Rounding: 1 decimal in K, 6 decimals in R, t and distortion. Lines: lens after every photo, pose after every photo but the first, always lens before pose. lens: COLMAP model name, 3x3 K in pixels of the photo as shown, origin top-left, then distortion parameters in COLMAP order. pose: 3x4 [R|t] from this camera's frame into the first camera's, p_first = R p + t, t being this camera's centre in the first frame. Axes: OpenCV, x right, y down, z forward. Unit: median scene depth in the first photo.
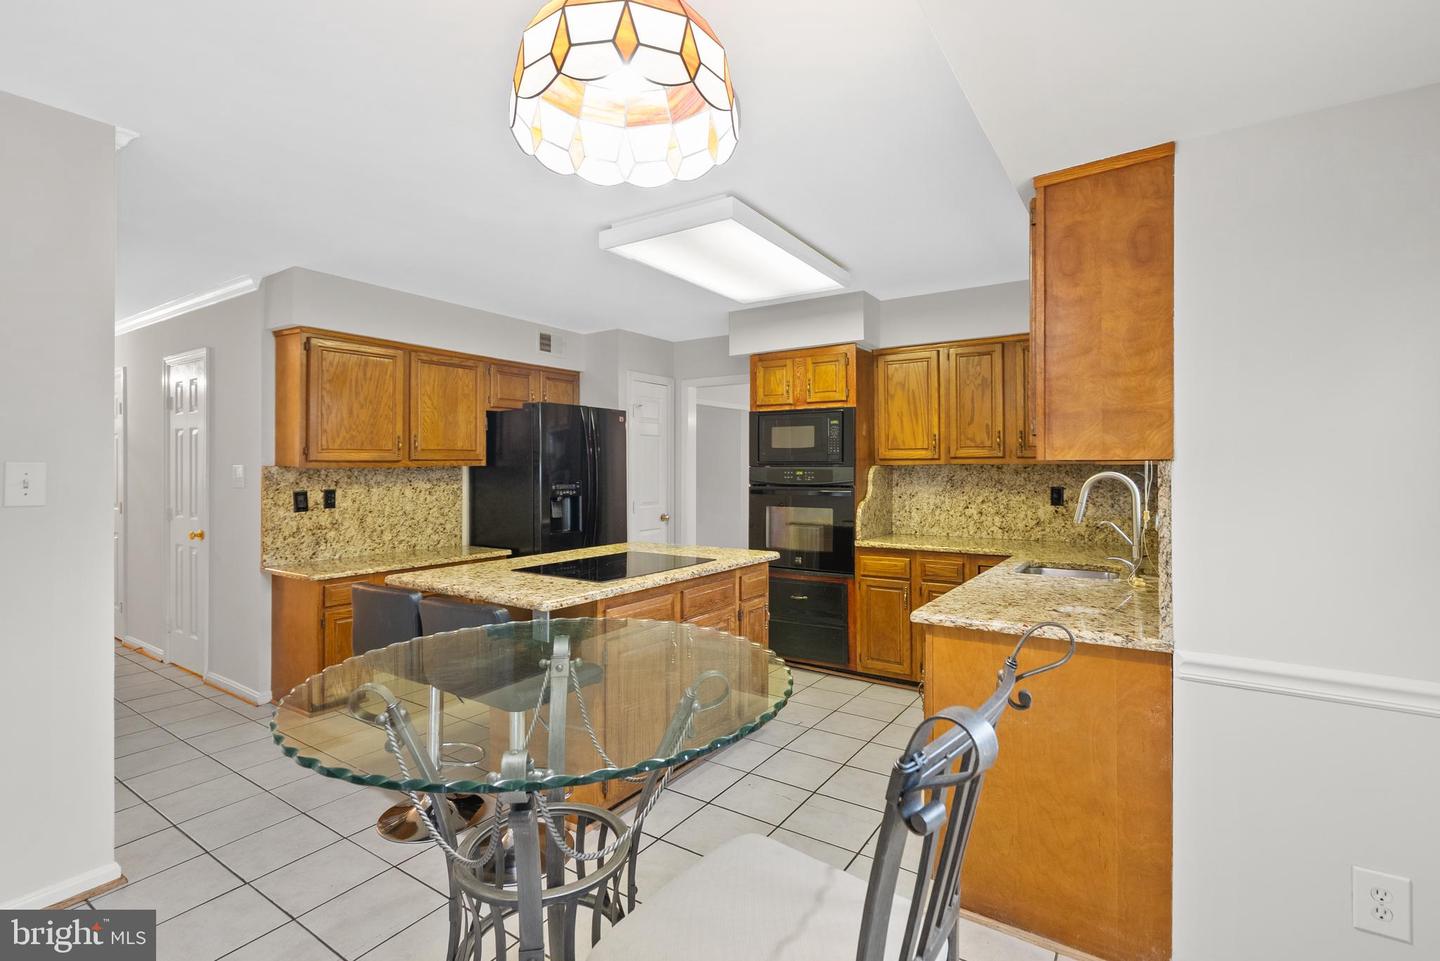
lens RADIAL K [[664.2, 0, 707.5], [0, 664.2, 467.0], [0, 0, 1]] dist [-0.001535, 0.002469]
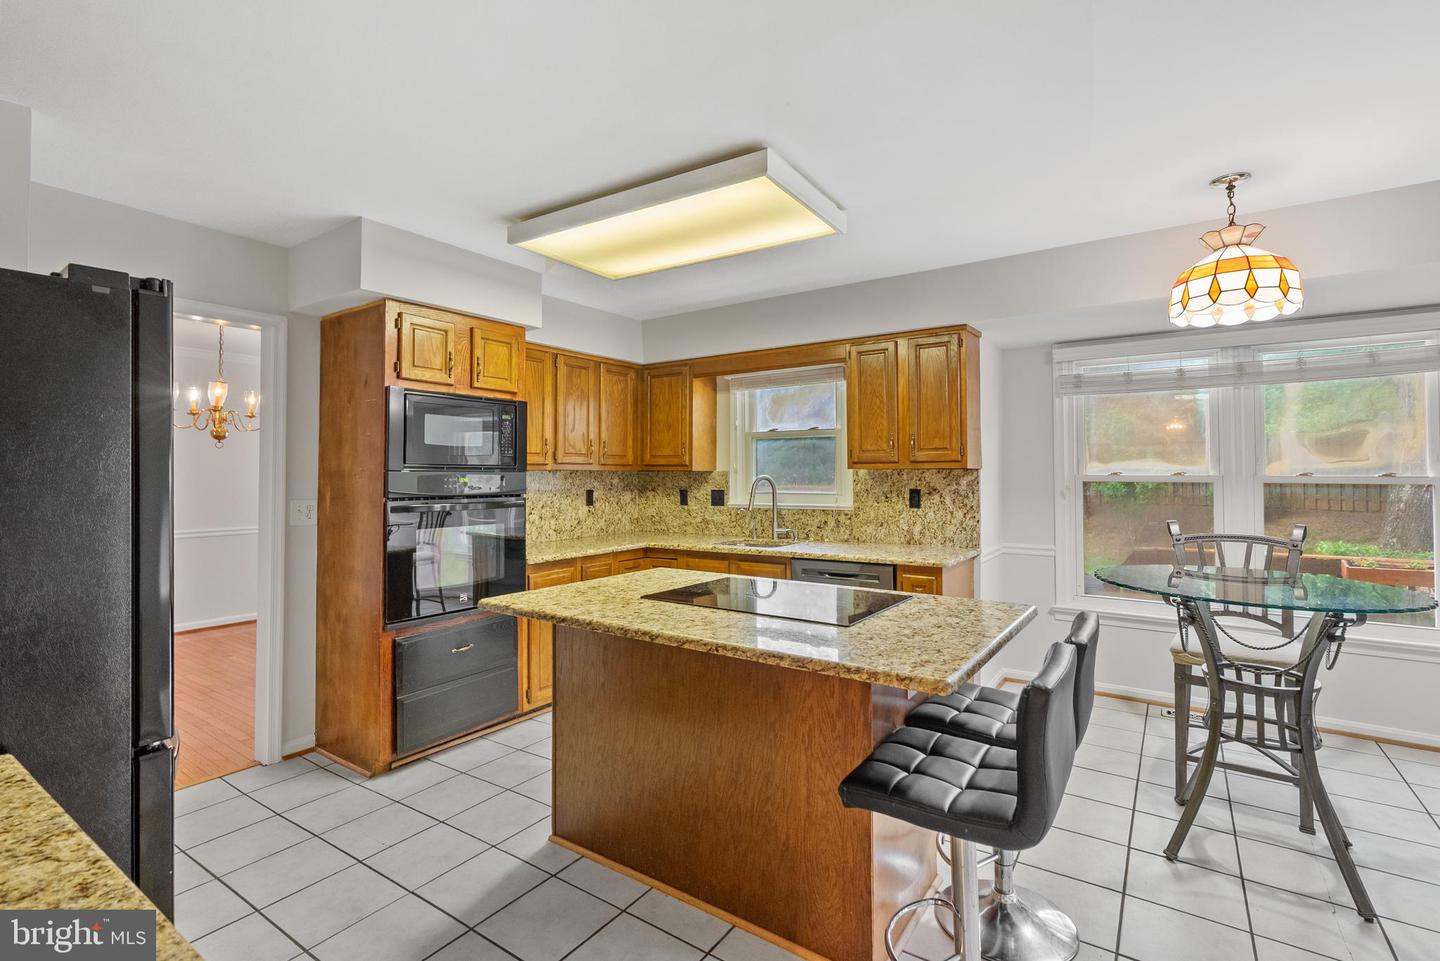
lens RADIAL K [[664.2, 0, 730.7], [0, 664.2, 456.7], [0, 0, 1]] dist [-0.001535, 0.002469]
pose [[-0.008149, 0.028067, 0.999573, -0.627743], [0.002365, 0.999604, -0.028048, 0.004712], [-0.999964, 0.002136, -0.008212, 0.731276]]
